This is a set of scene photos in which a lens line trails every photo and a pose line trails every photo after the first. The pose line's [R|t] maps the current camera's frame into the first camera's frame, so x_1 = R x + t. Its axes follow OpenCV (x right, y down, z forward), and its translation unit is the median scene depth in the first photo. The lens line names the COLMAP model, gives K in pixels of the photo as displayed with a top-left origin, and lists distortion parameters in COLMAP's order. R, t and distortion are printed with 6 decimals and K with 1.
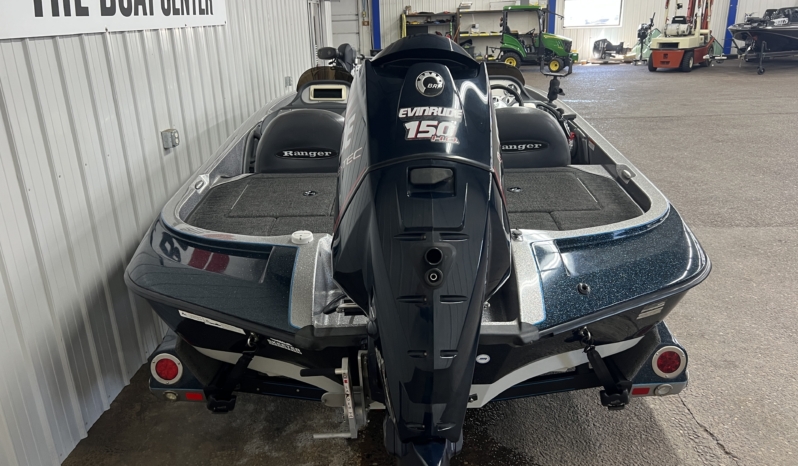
lens RADIAL K [[621.5, 0, 398.1], [0, 621.5, 236.4], [0, 0, 1]] dist [0.028599, -0.039930]
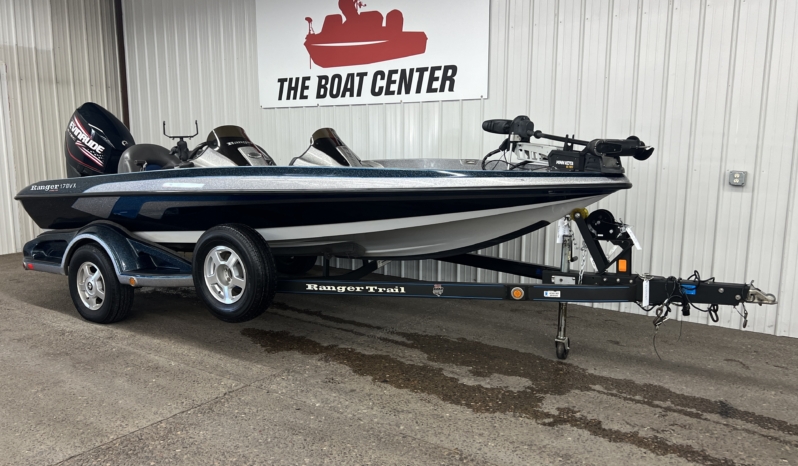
lens RADIAL K [[621.5, 0, 398.0], [0, 621.5, 237.8], [0, 0, 1]] dist [0.028599, -0.039930]
pose [[-0.538960, 0.151783, -0.828543, 1.135066], [-0.273030, 0.899046, 0.342302, -0.673670], [0.796854, 0.410704, -0.443109, 2.180268]]
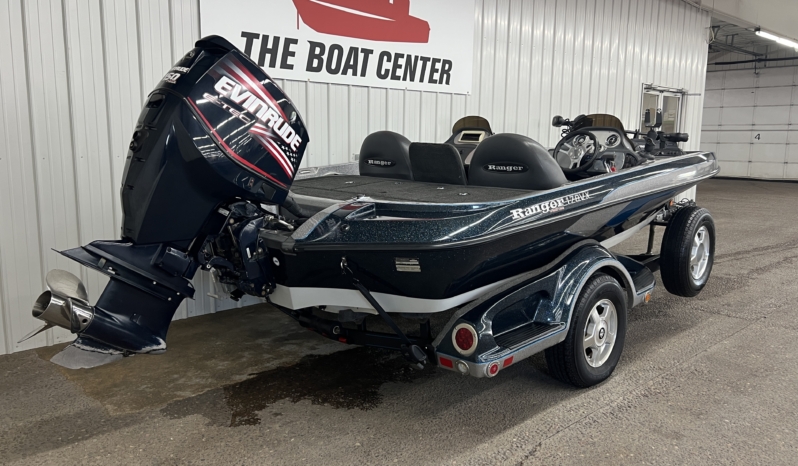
lens RADIAL K [[621.5, 0, 402.2], [0, 621.5, 230.4], [0, 0, 1]] dist [0.028599, -0.039930]
pose [[0.718454, 0.140732, -0.681189, 0.791360], [-0.265133, 0.960792, -0.081139, 0.100650], [0.643062, 0.238900, 0.727598, 0.073688]]
